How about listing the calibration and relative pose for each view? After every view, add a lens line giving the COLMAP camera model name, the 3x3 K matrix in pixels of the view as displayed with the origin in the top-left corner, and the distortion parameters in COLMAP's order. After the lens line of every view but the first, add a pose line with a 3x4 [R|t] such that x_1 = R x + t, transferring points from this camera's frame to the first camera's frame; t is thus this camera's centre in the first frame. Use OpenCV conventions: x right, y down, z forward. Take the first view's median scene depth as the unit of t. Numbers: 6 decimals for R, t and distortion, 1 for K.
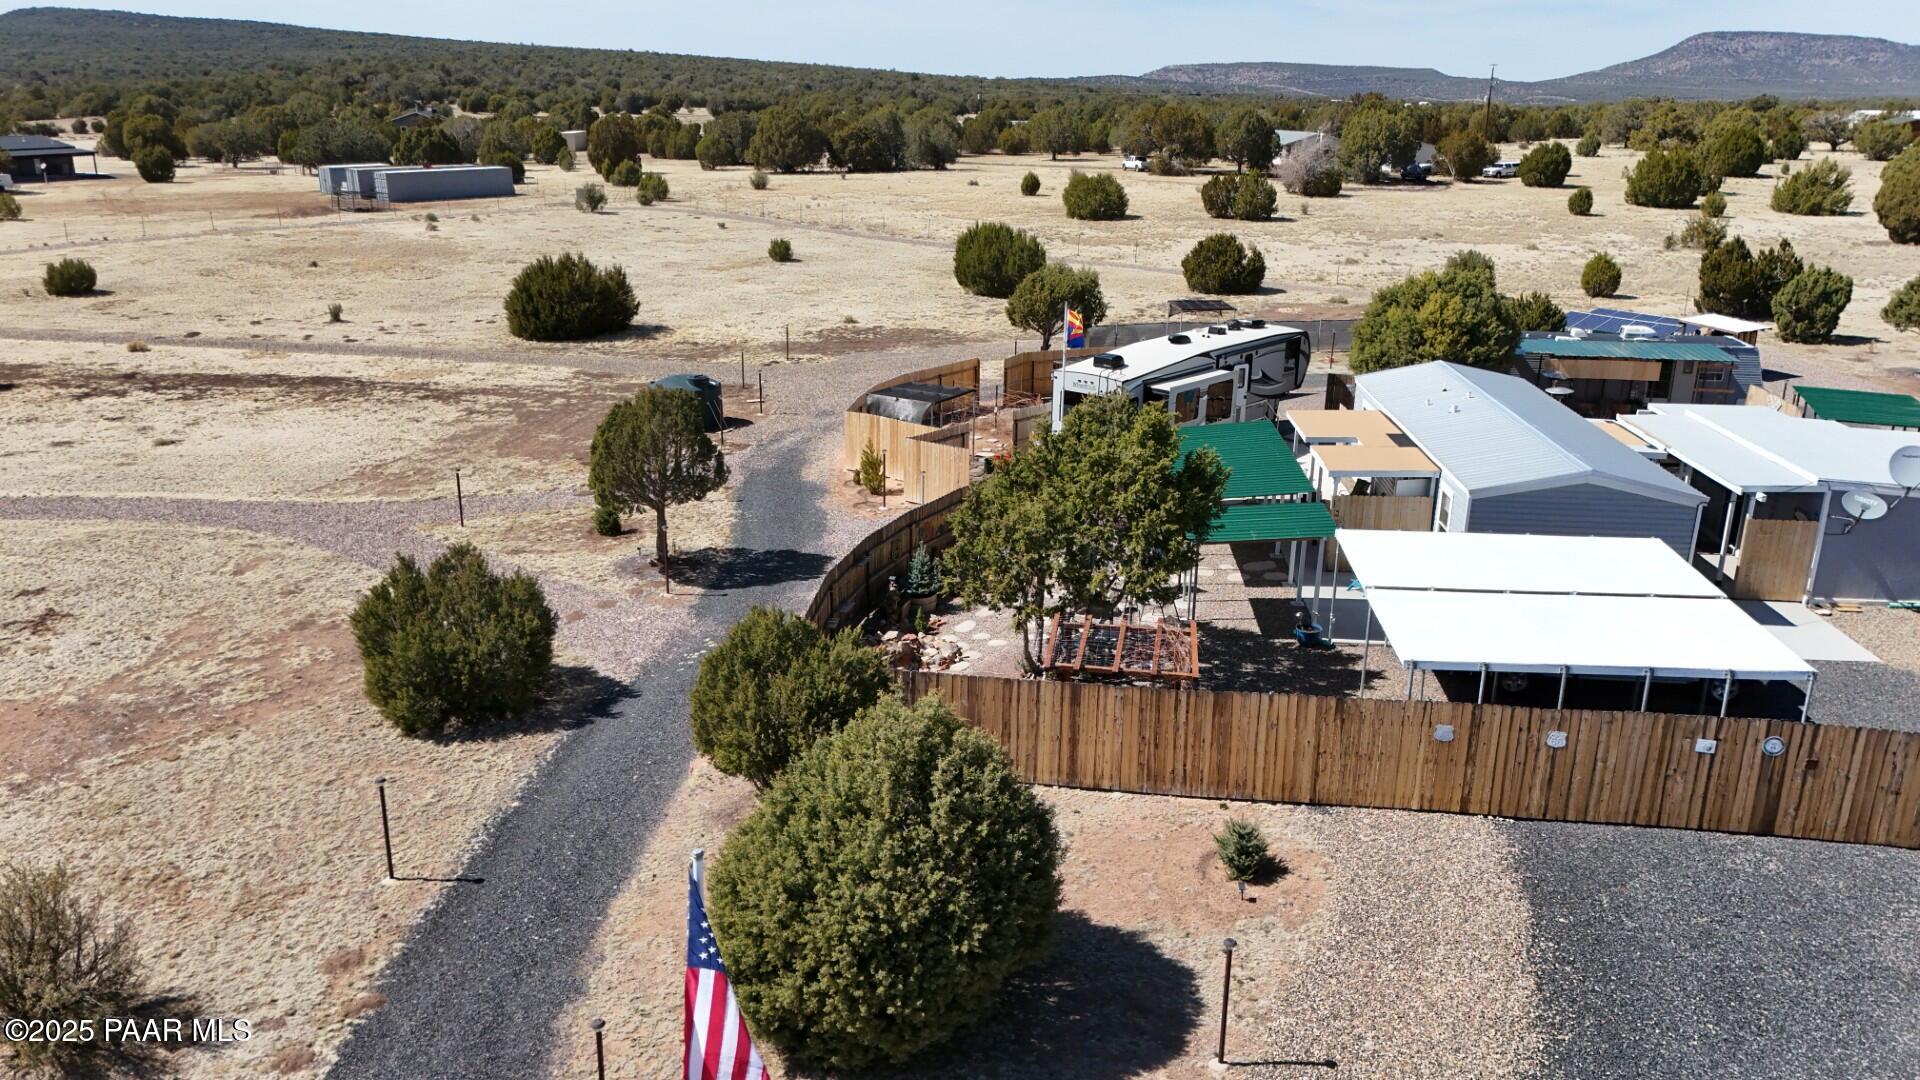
lens RADIAL K [[1409.9, 0, 962.7], [0, 1409.9, 532.3], [0, 0, 1]] dist [0.072518, -0.068255]
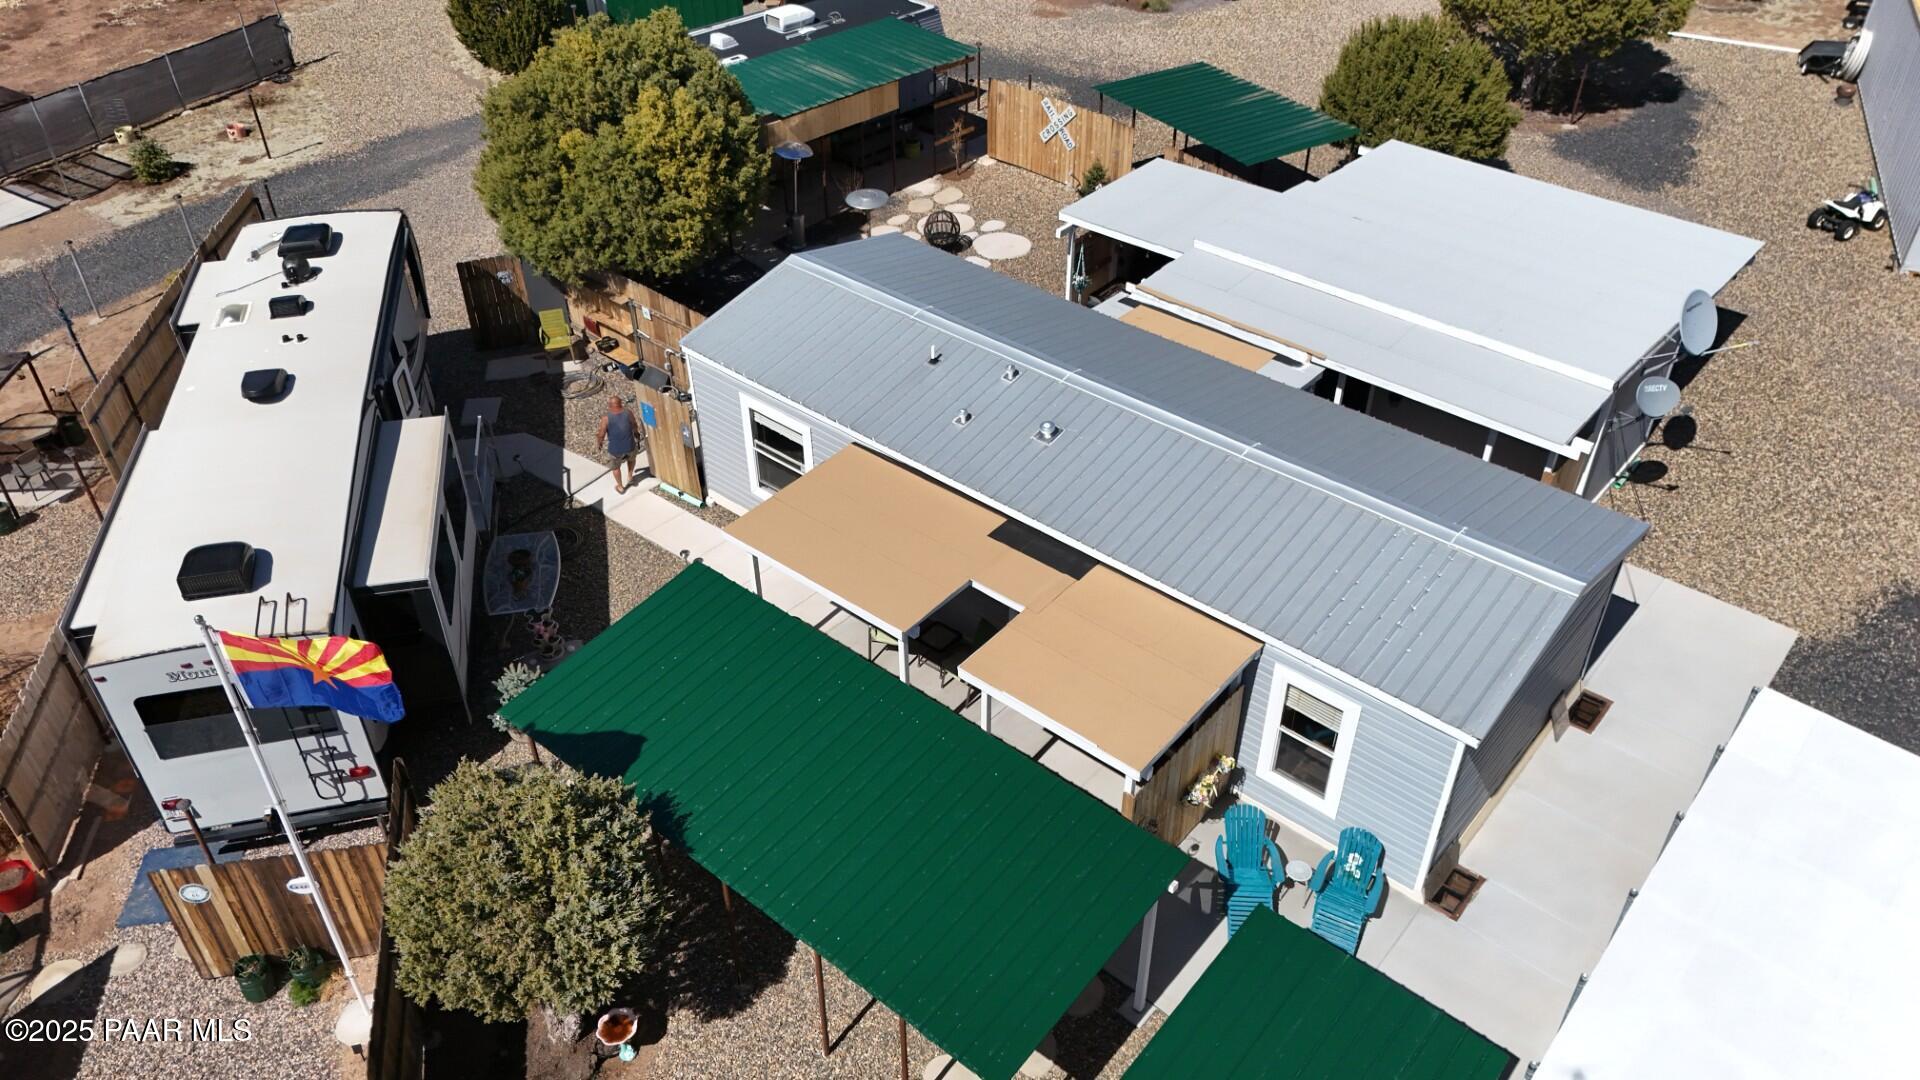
lens RADIAL K [[1409.9, 0, 964.2], [0, 1409.9, 537.1], [0, 0, 1]] dist [0.072518, -0.068255]
pose [[0.592002, -0.504180, 0.628758, -0.015136], [0.249245, 0.856446, 0.452081, -0.236388], [-0.766427, -0.110918, 0.632682, 0.555079]]
